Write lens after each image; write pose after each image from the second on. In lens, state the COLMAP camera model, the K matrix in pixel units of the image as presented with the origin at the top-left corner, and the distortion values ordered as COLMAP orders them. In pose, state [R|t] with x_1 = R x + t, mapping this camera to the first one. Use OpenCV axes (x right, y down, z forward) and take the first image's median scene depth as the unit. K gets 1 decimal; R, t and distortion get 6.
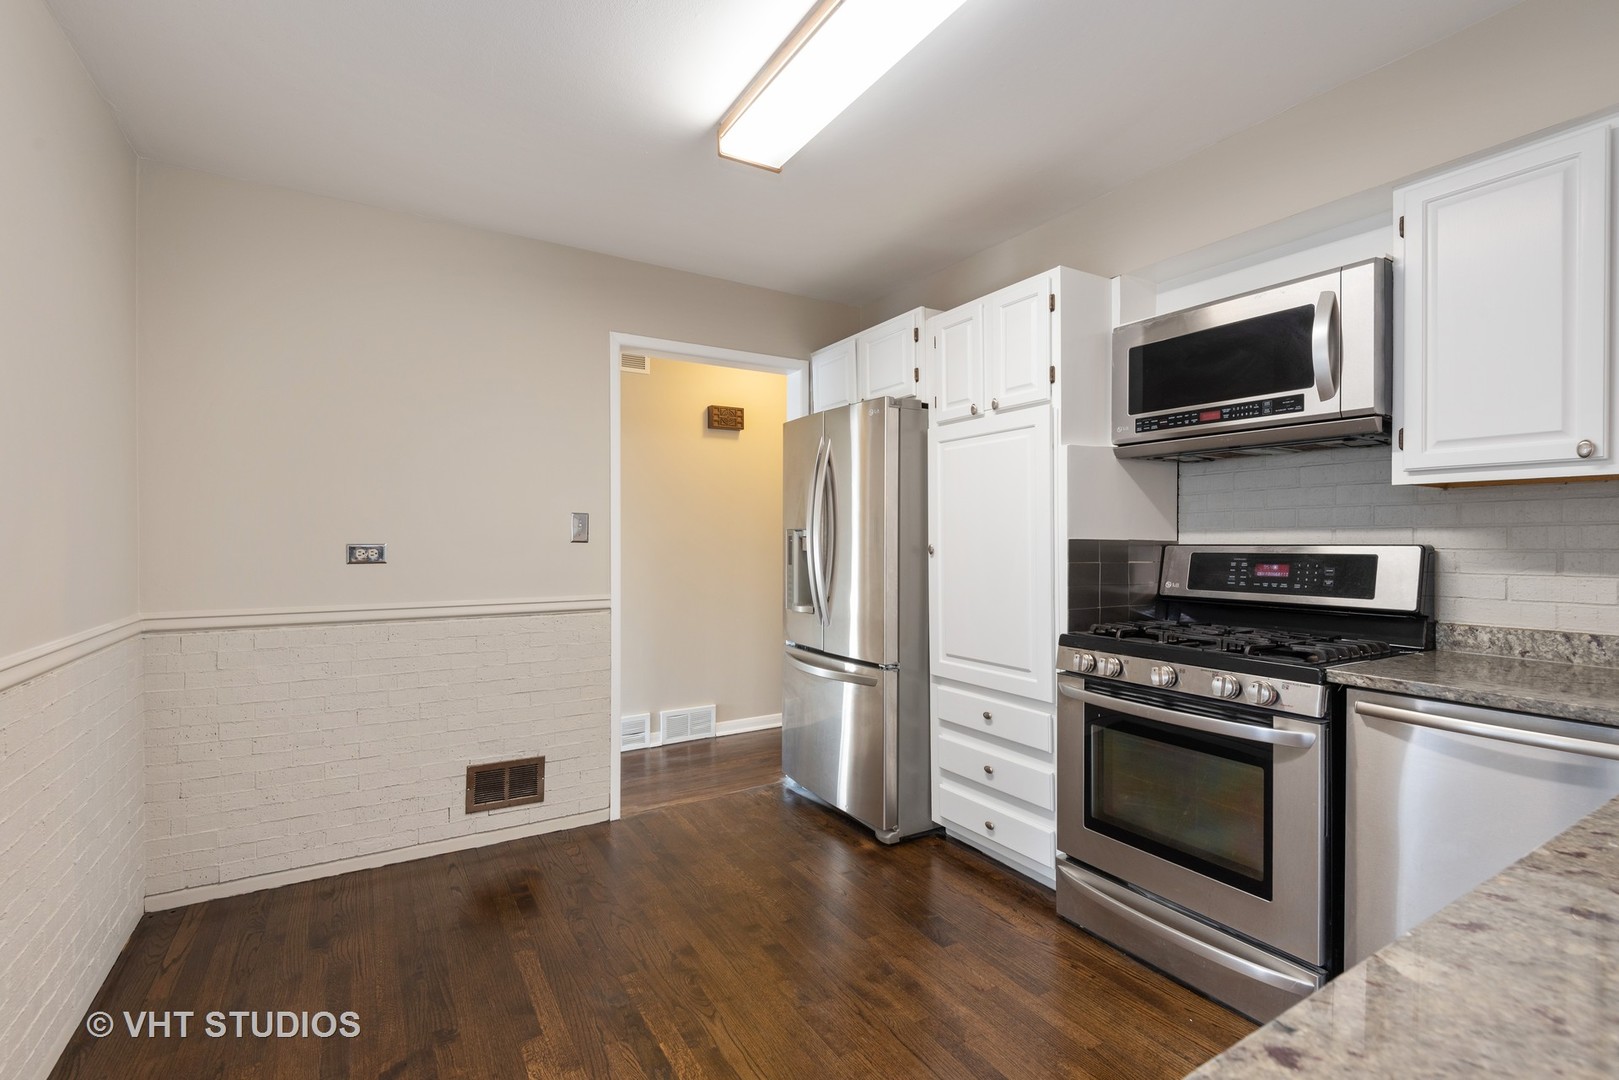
lens RADIAL K [[719.1, 0, 809.5], [0, 719.1, 540.0], [0, 0, 1]] dist [0.031941, -0.020153]
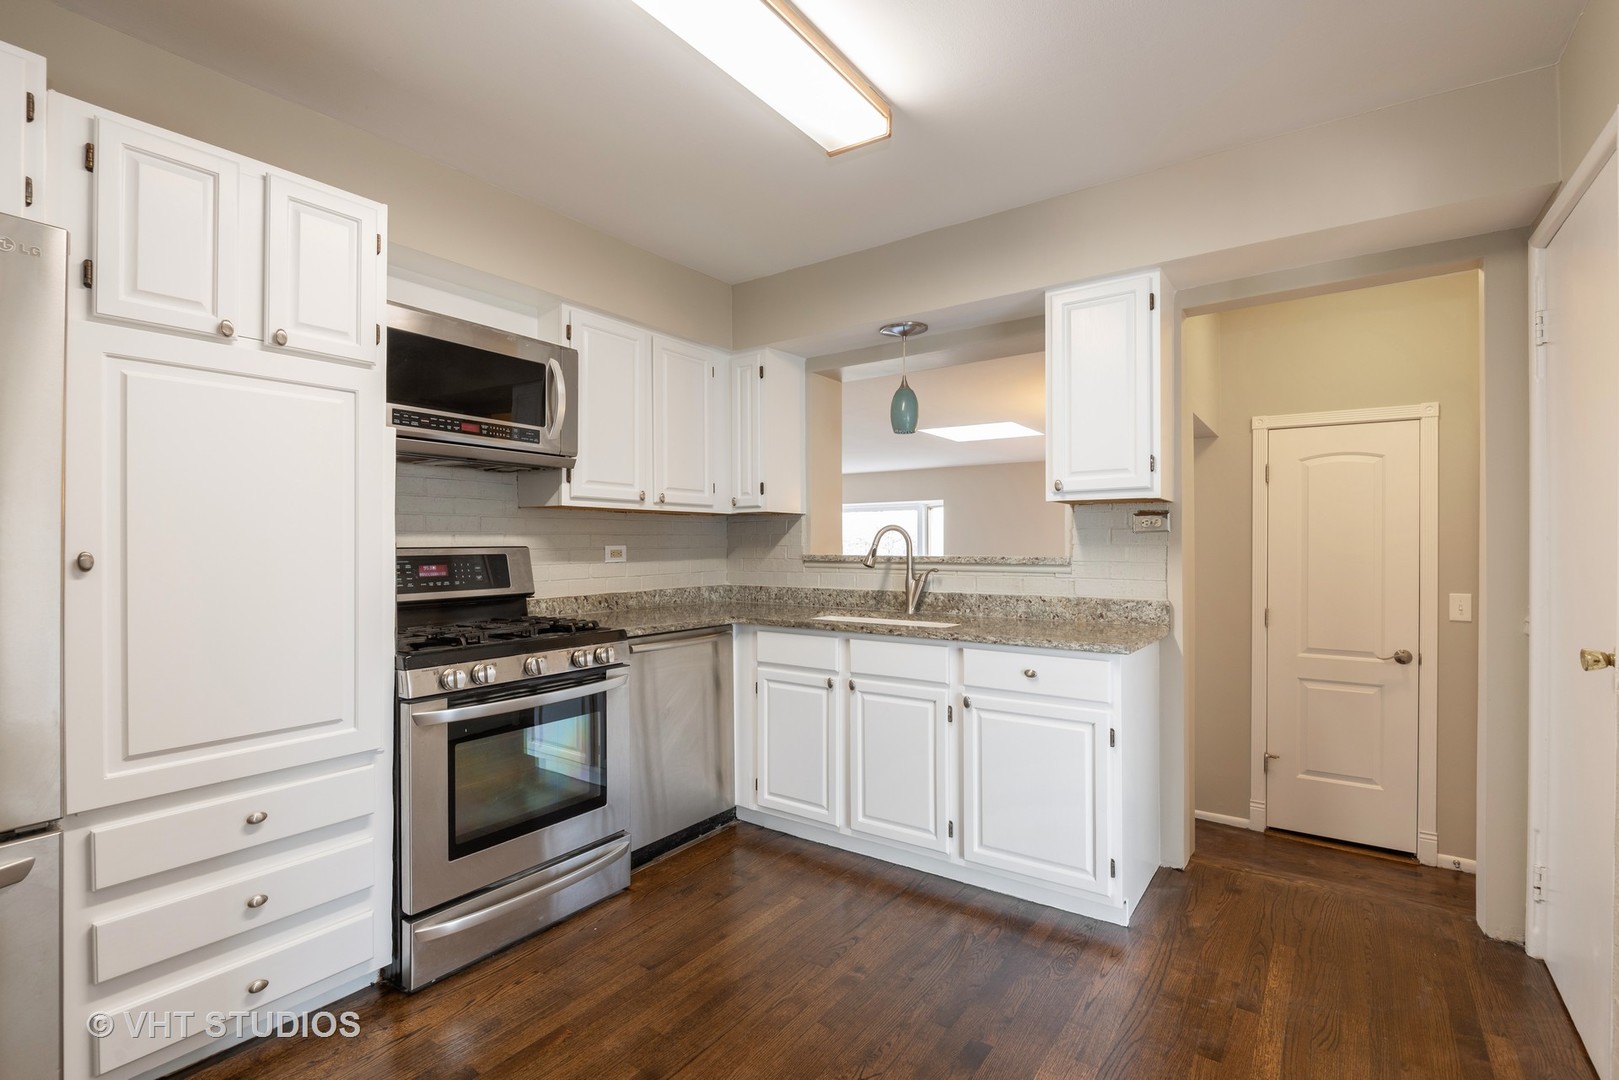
lens RADIAL K [[750.9, 0, 809.5], [0, 750.9, 540.0], [0, 0, 1]] dist [-0.001079, -0.000470]
pose [[-0.395139, 0.002535, 0.918618, -0.625007], [0.000049, 0.999996, -0.002739, -0.001463], [-0.918622, -0.001038, -0.395137, 0.913682]]
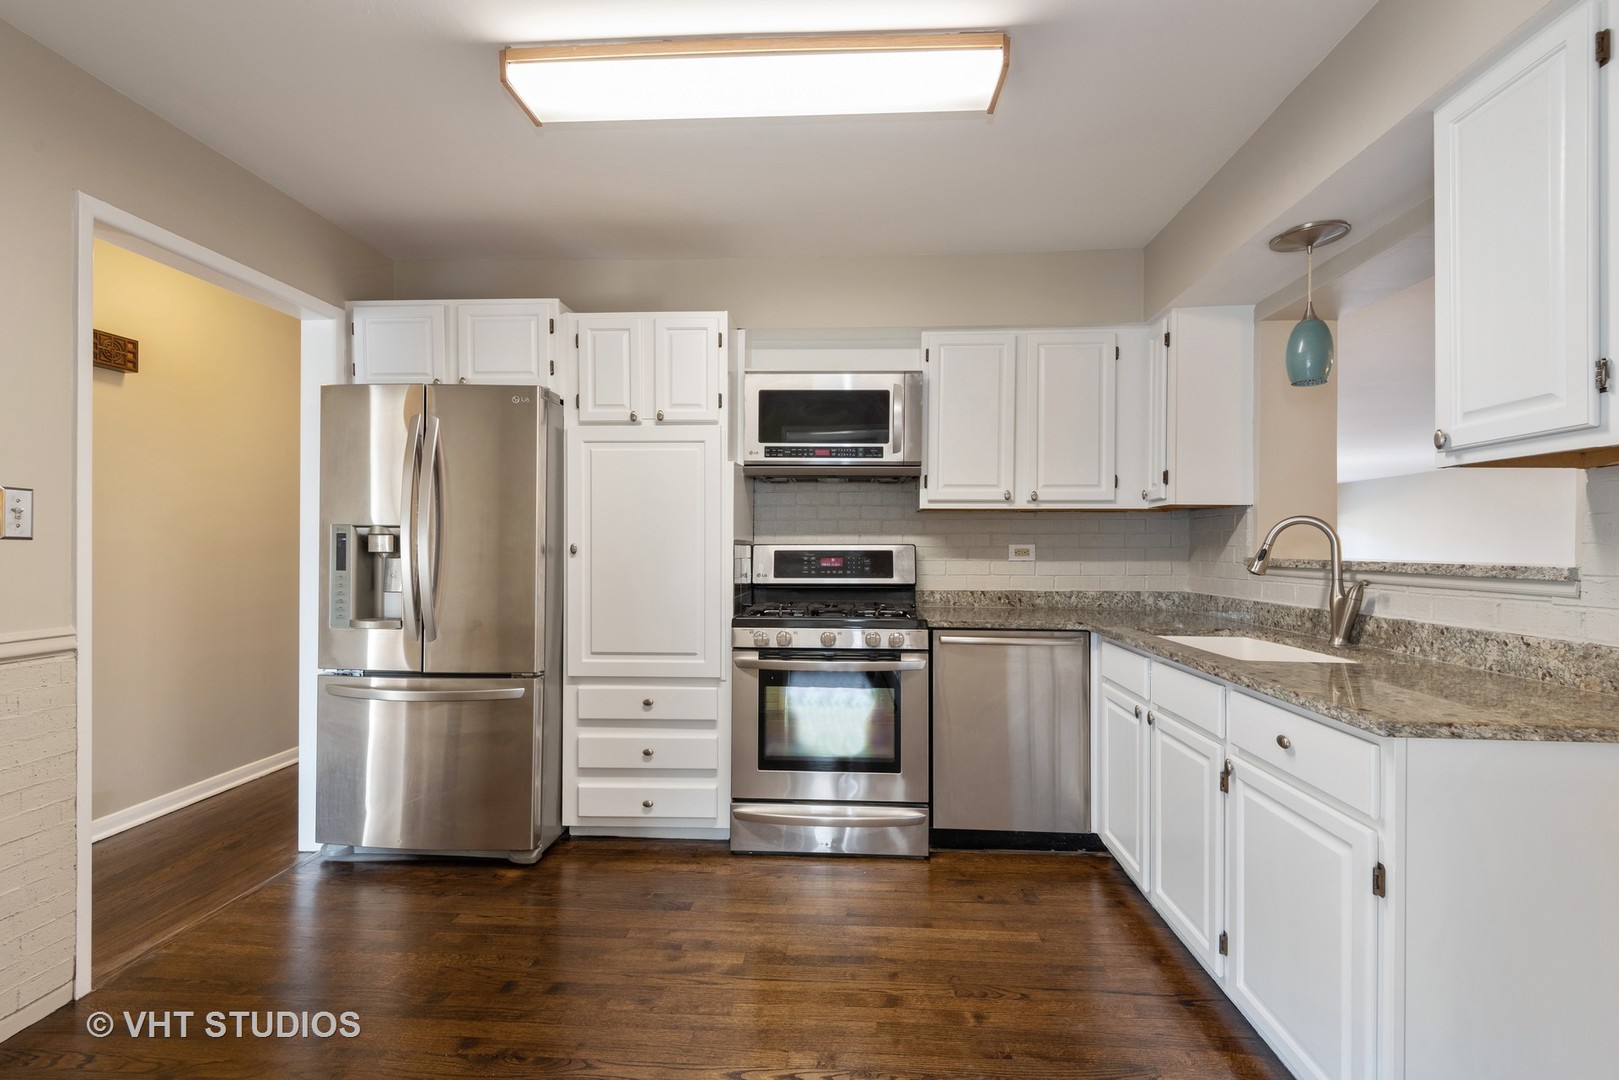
lens RADIAL K [[723.9, 0, 806.5], [0, 723.9, 543.7], [0, 0, 1]] dist [0.032189, -0.021384]
pose [[0.577503, 0.003023, 0.816383, -0.567080], [-0.003988, 0.999992, -0.000882, 0.006412], [-0.816379, -0.002746, 0.577510, 0.201953]]
